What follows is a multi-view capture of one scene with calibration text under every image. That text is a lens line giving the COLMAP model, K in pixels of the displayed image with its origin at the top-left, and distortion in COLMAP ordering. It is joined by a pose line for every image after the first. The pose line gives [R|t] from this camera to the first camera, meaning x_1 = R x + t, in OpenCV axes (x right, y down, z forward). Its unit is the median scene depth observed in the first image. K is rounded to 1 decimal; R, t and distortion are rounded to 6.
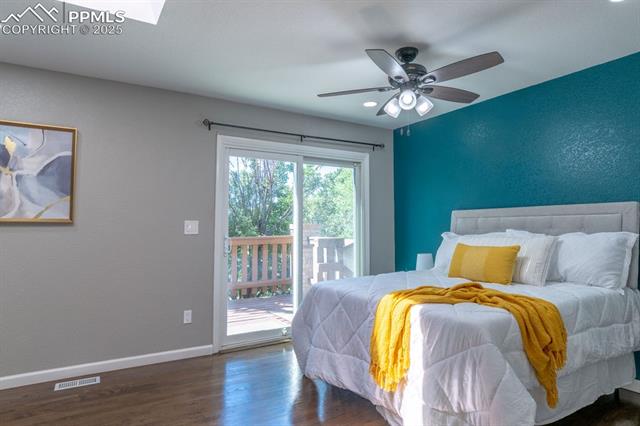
lens RADIAL K [[382.1, 0, 319.3], [0, 382.1, 208.6], [0, 0, 1]] dist [-0.016876, -0.006778]
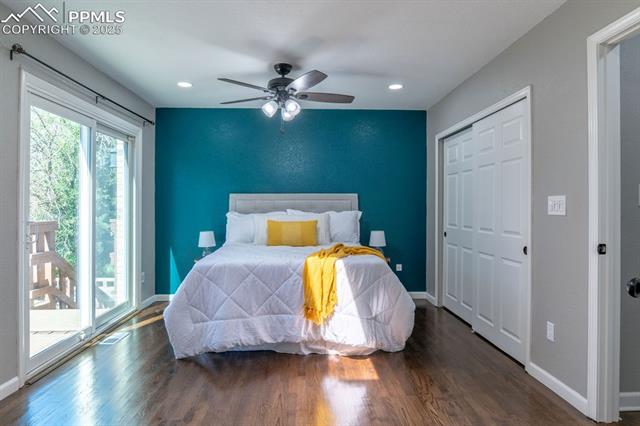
lens RADIAL K [[382.1, 0, 318.9], [0, 382.1, 213.6], [0, 0, 1]] dist [-0.016876, -0.006778]
pose [[0.478933, -0.009056, 0.877805, -0.767724], [-0.044768, 0.998394, 0.034726, 0.018210], [-0.876709, -0.055929, 0.477759, 0.263305]]
